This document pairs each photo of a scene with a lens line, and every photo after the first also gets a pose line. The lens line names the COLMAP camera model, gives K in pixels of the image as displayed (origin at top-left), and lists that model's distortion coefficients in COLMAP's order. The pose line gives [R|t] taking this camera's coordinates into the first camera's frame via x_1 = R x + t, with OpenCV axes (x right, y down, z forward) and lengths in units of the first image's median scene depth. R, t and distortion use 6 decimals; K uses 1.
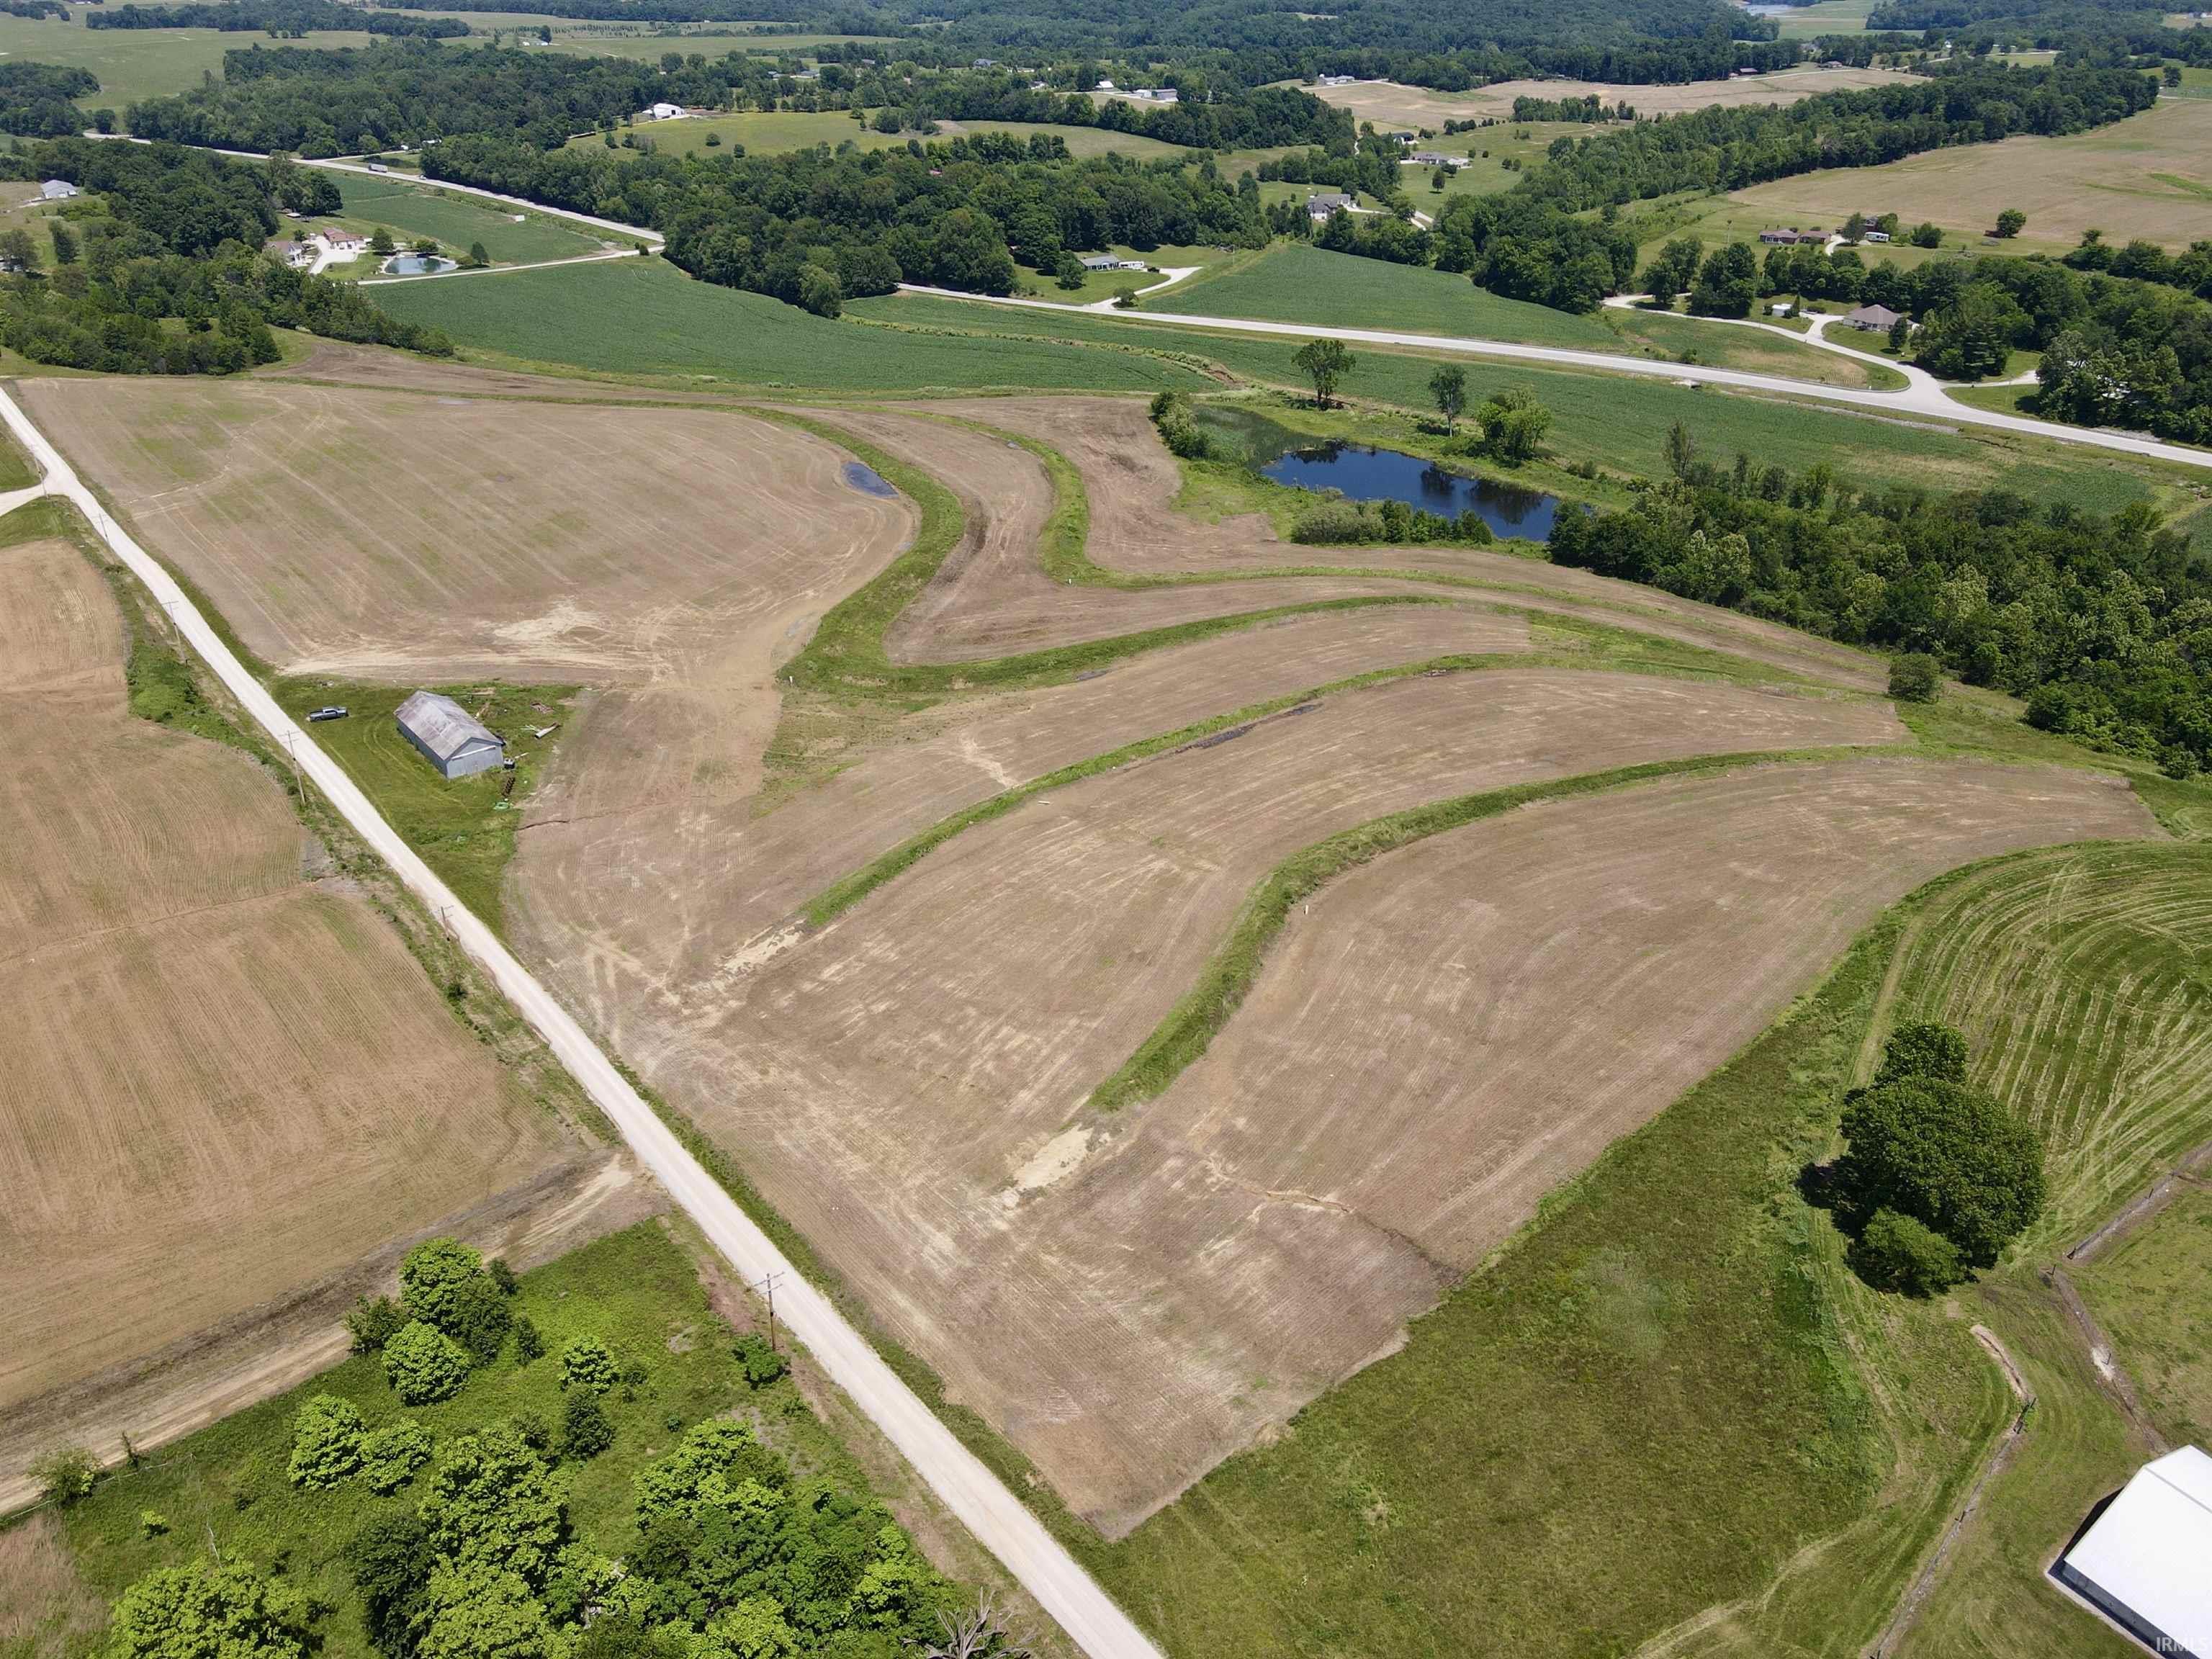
lens RADIAL K [[1613.7, 0, 1106.0], [0, 1613.7, 829.5], [0, 0, 1]] dist [-0.000975, 0.034012]
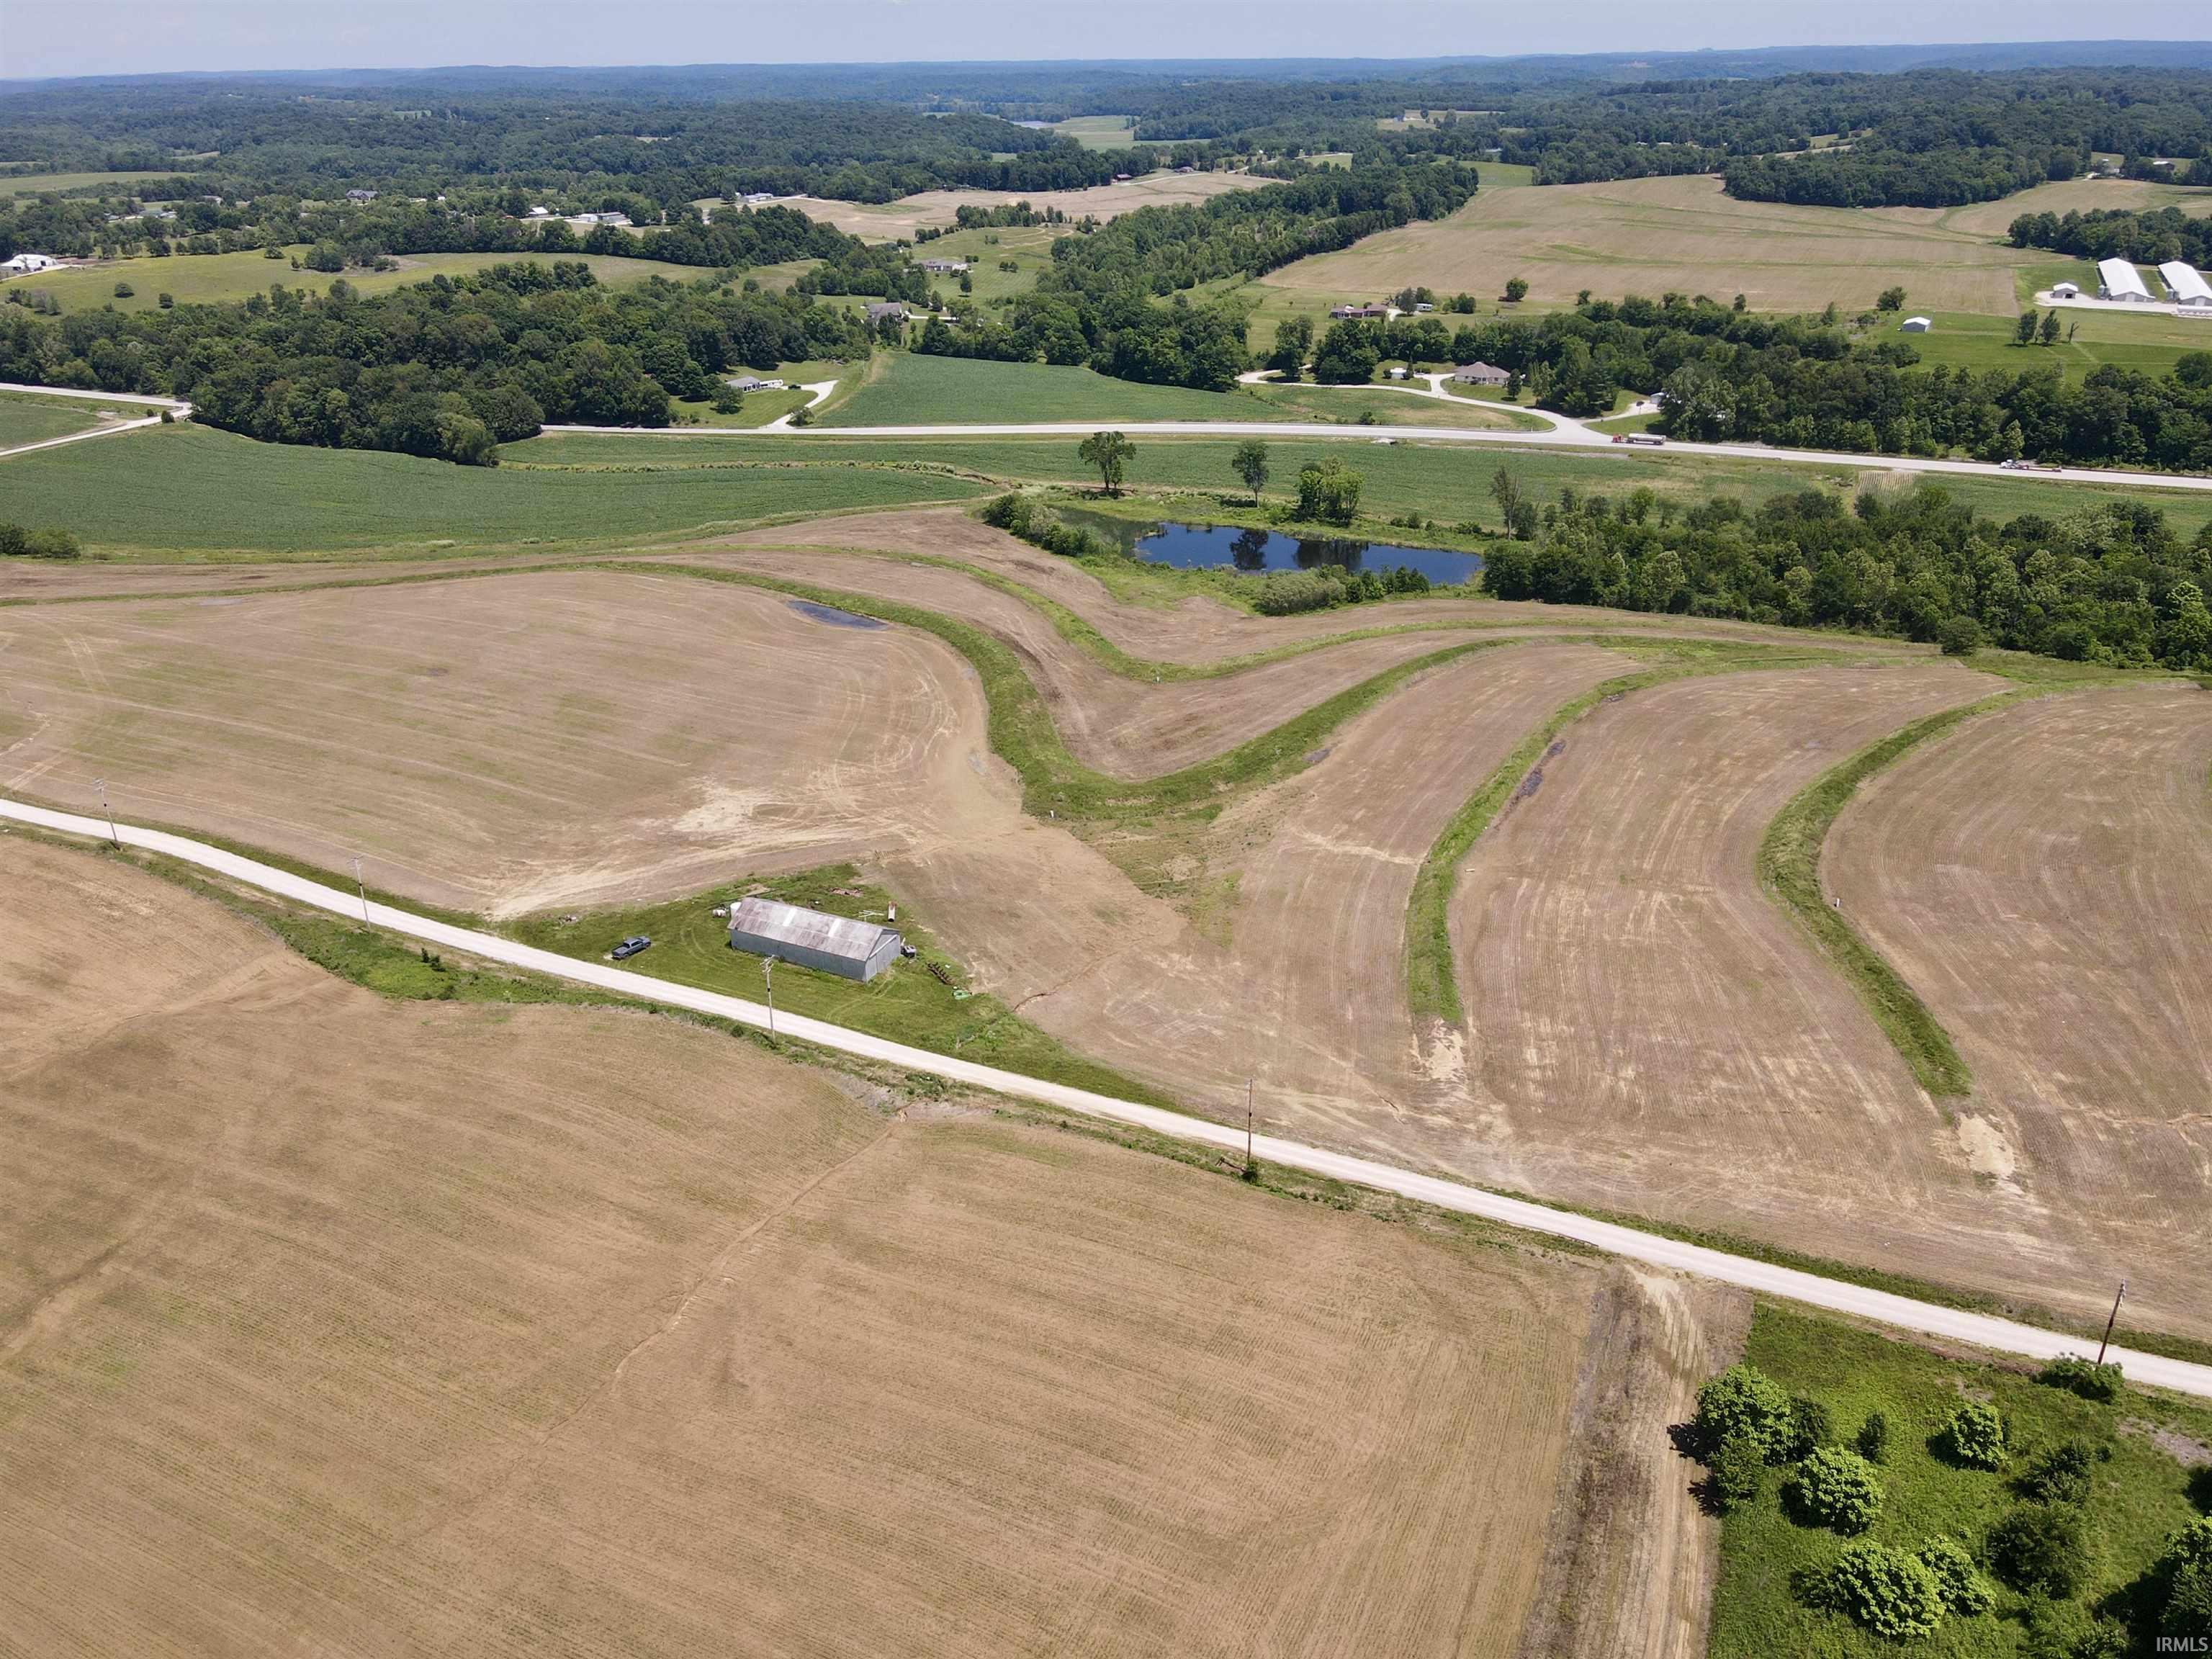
lens RADIAL K [[1610.8, 0, 1106.0], [0, 1610.8, 829.5], [0, 0, 1]] dist [0.009147, 0.001915]
pose [[0.907529, -0.187910, 0.375606, -0.494144], [0.210103, 0.977502, -0.018615, -0.056279], [-0.363658, 0.095810, 0.926592, 0.103655]]
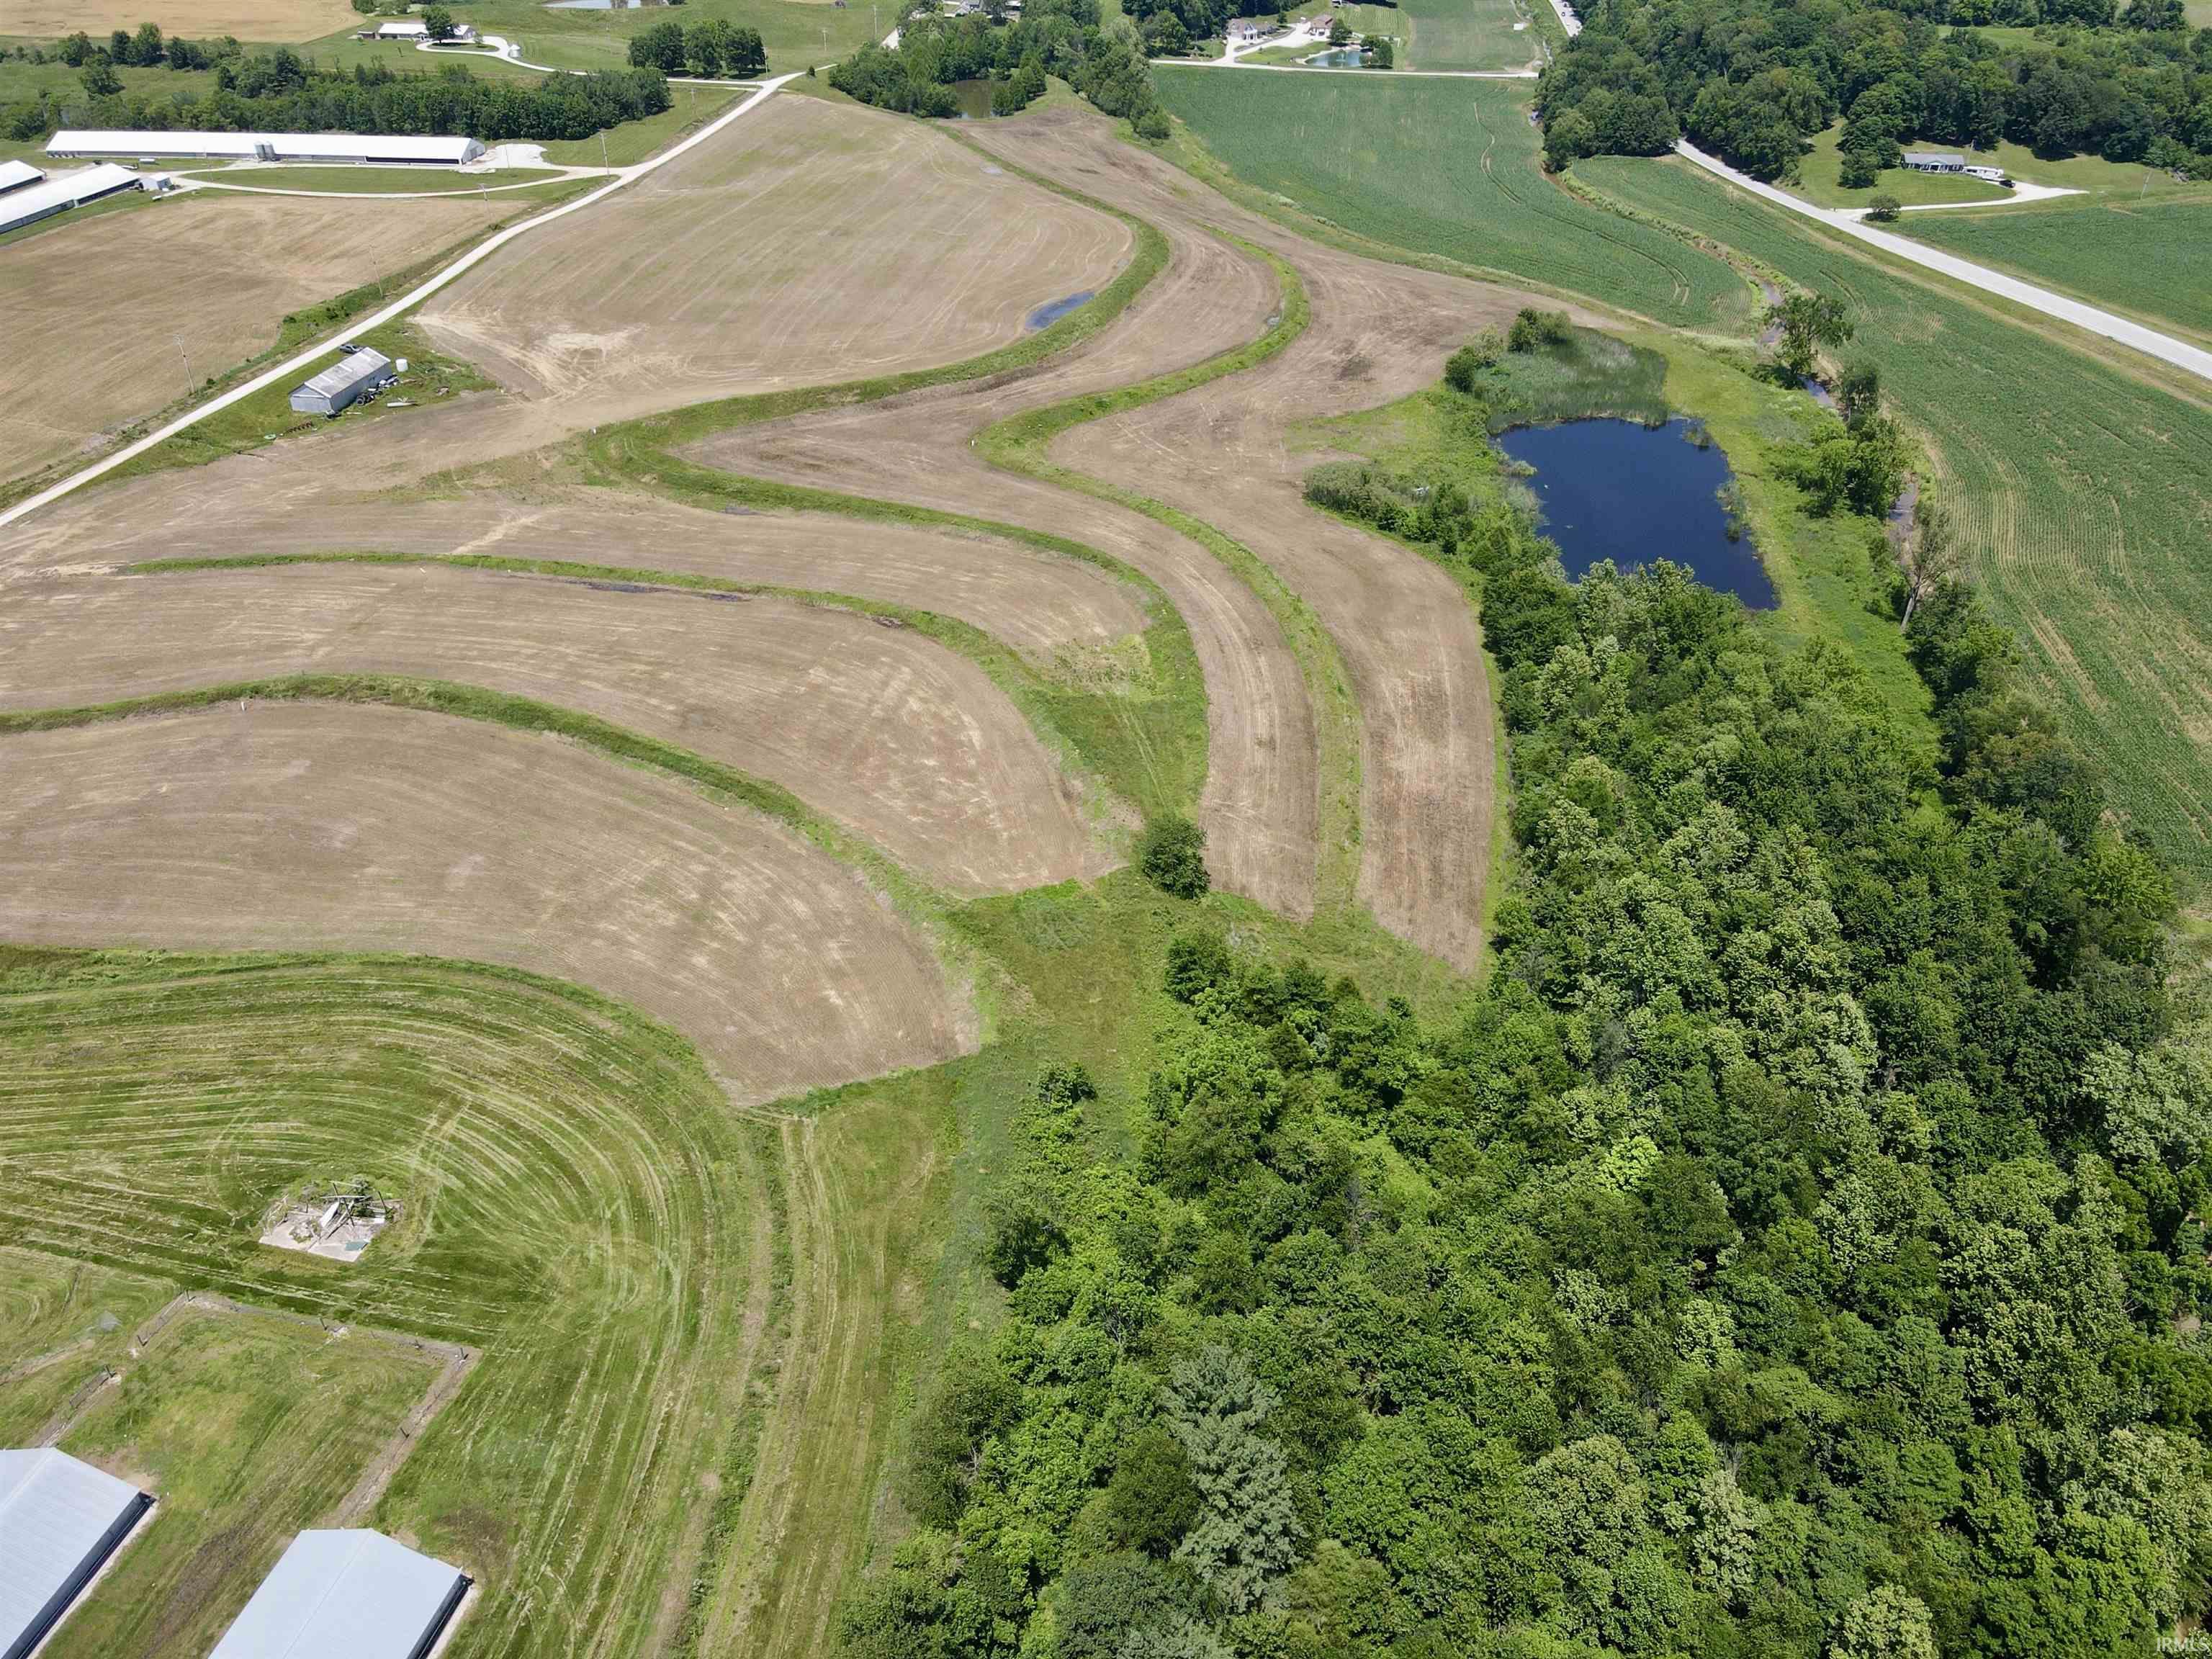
lens RADIAL K [[1613.7, 0, 1106.0], [0, 1613.7, 829.5], [0, 0, 1]] dist [-0.000975, 0.034012]
pose [[0.657212, 0.427916, -0.620452, 0.792271], [-0.366058, 0.900813, 0.233531, -0.220875], [0.658843, 0.073642, 0.748667, 0.395900]]
